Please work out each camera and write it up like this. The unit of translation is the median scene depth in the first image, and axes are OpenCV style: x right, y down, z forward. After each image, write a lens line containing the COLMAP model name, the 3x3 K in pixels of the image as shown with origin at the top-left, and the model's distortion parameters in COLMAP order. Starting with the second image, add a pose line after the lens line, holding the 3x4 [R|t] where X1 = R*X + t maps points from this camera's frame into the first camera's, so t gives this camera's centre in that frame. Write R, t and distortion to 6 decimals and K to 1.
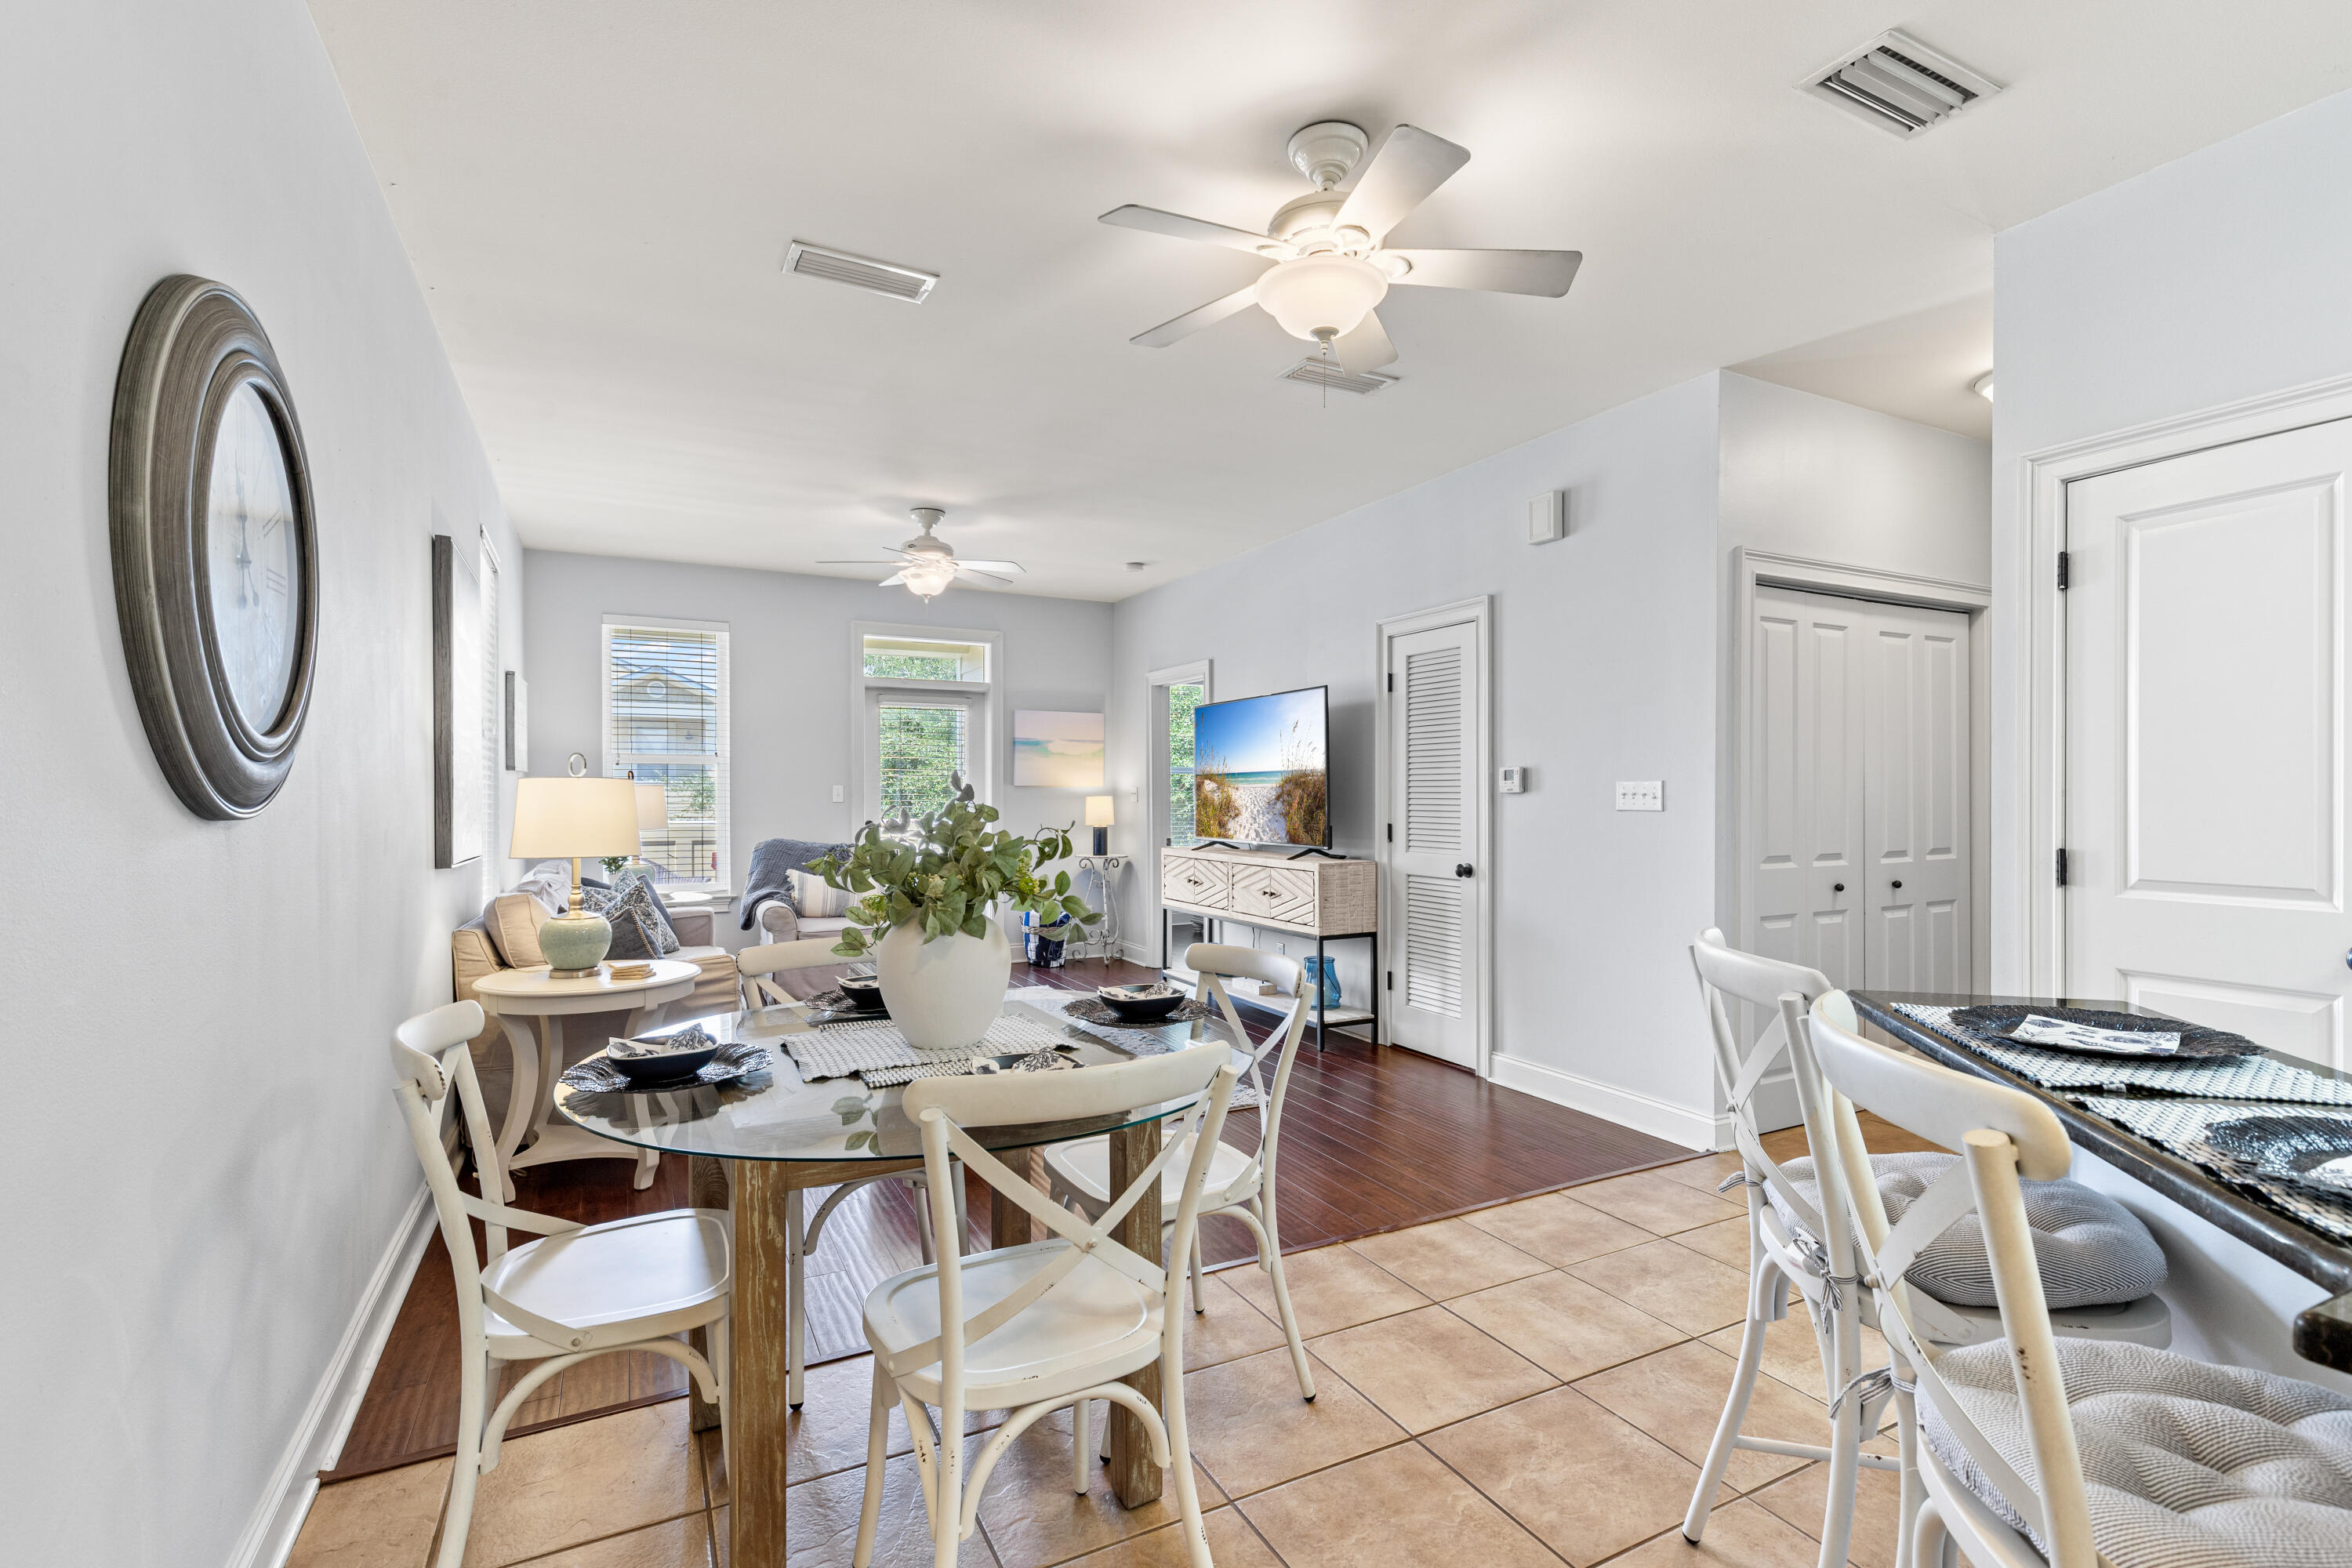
lens RADIAL K [[1073.8, 0, 1175.2], [0, 1073.8, 796.8], [0, 0, 1]] dist [0.005484, -0.001725]
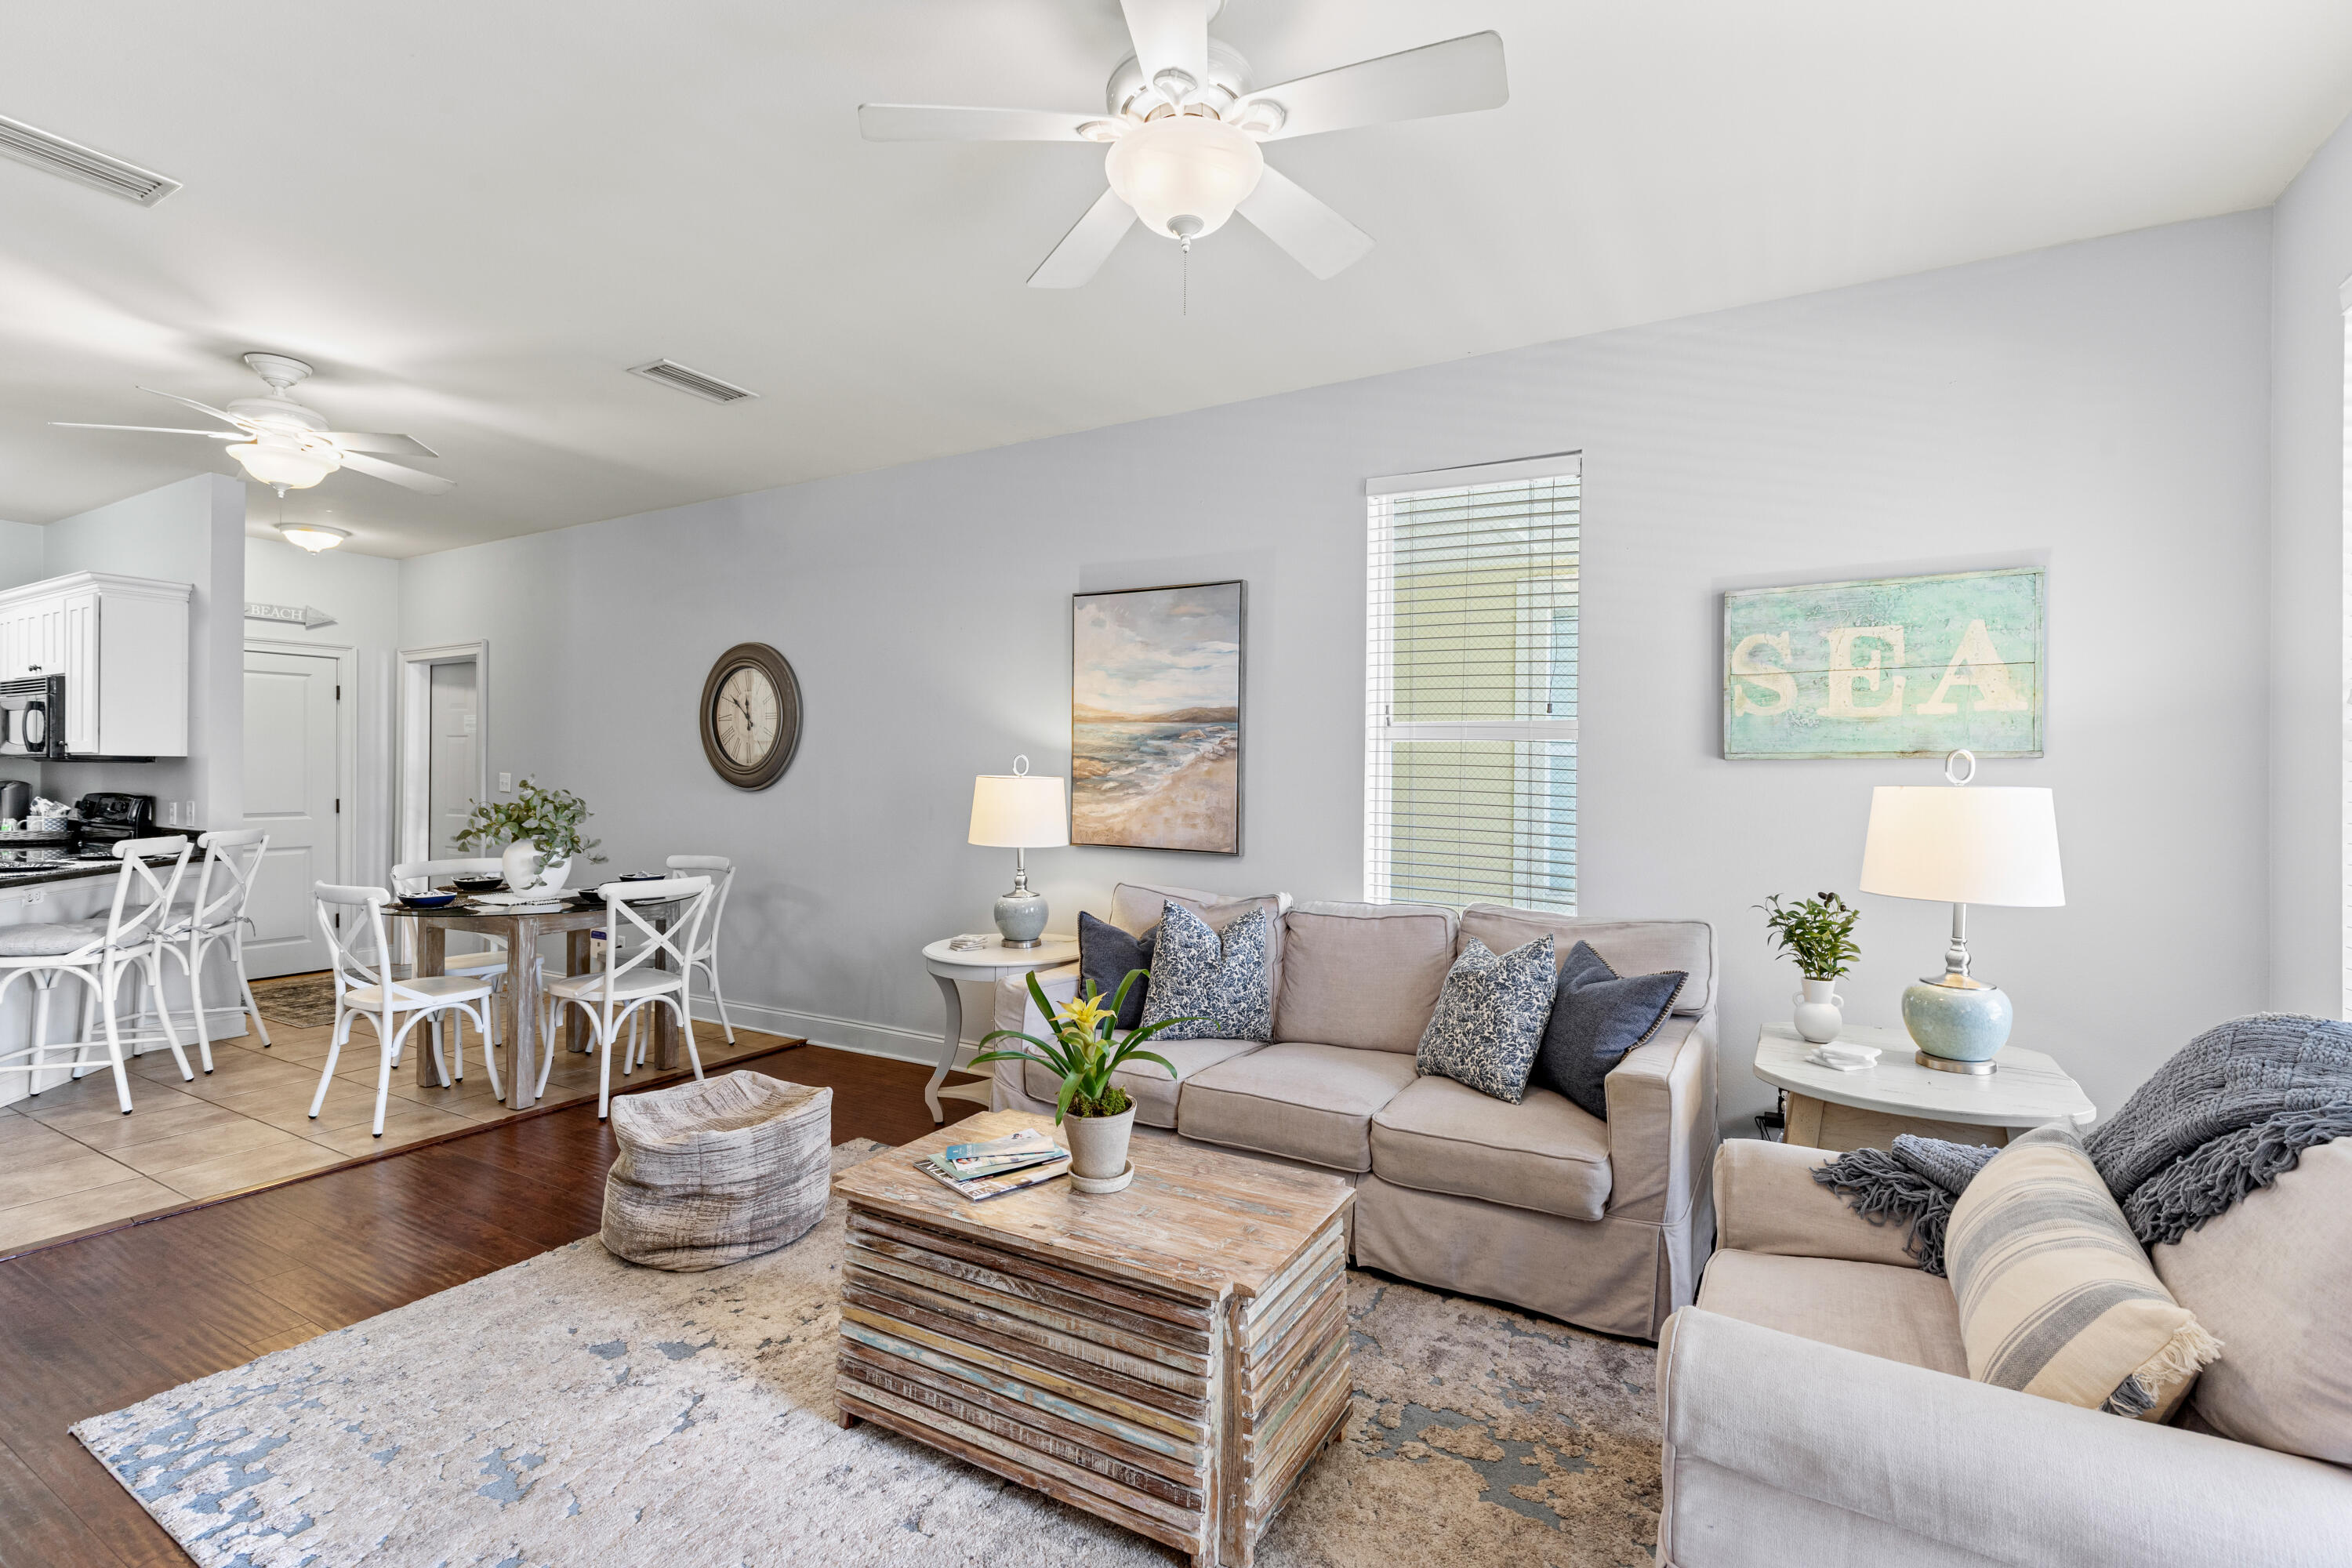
lens RADIAL K [[1073.8, 0, 1196.6], [0, 1073.8, 773.2], [0, 0, 1]] dist [0.005484, -0.001725]
pose [[-0.837140, -0.005193, -0.546964, -0.059218], [-0.006014, 0.999982, -0.000290, -0.013739], [0.546955, 0.003047, -0.837156, 1.586509]]
